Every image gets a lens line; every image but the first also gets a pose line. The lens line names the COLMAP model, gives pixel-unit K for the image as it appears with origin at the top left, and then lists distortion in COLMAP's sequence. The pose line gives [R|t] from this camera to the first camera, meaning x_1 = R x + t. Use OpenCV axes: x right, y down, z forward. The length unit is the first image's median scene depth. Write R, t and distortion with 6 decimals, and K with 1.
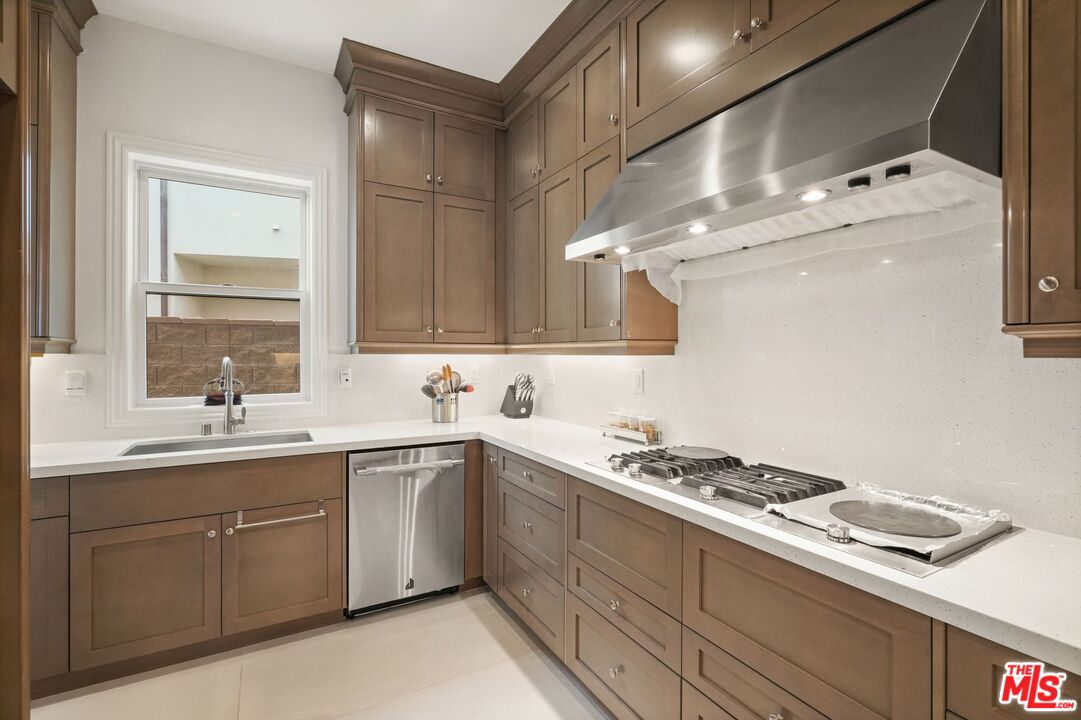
lens RADIAL K [[489.3, 0, 538.4], [0, 489.3, 356.9], [0, 0, 1]] dist [-0.000408, -0.000260]
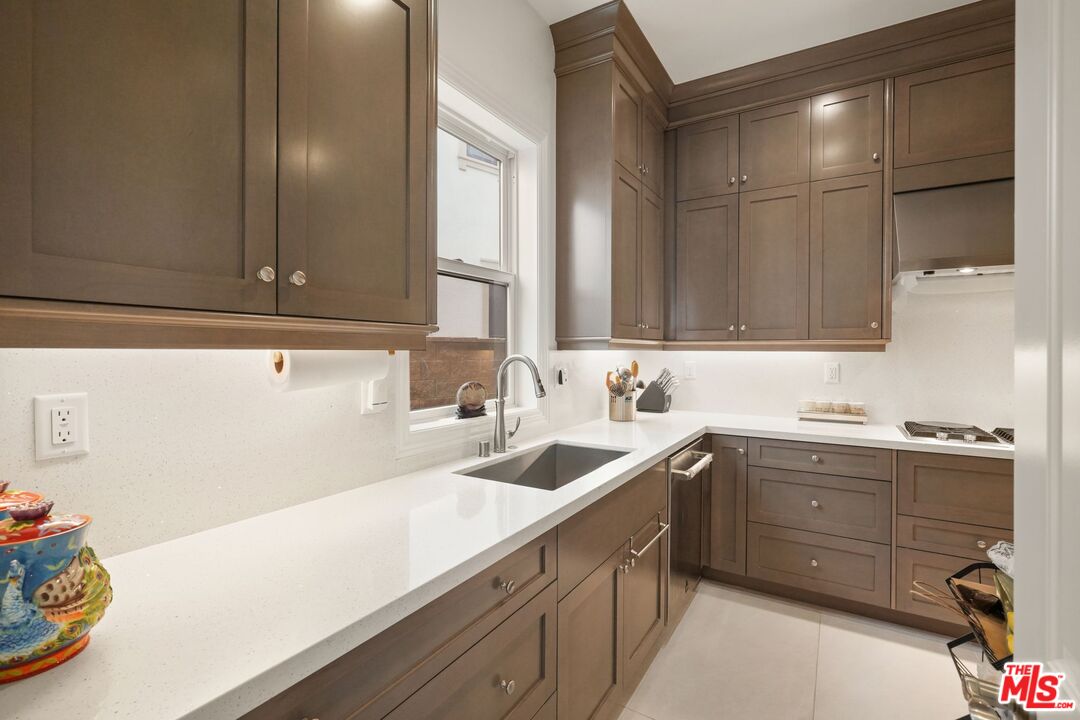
lens RADIAL K [[488.9, 0, 538.1], [0, 488.9, 355.2], [0, 0, 1]] dist [-0.000408, -0.000260]
pose [[0.876140, -0.004554, 0.482035, -0.955124], [0.001266, 0.999974, 0.007147, -0.003882], [-0.482055, -0.005651, 0.876123, 0.279149]]
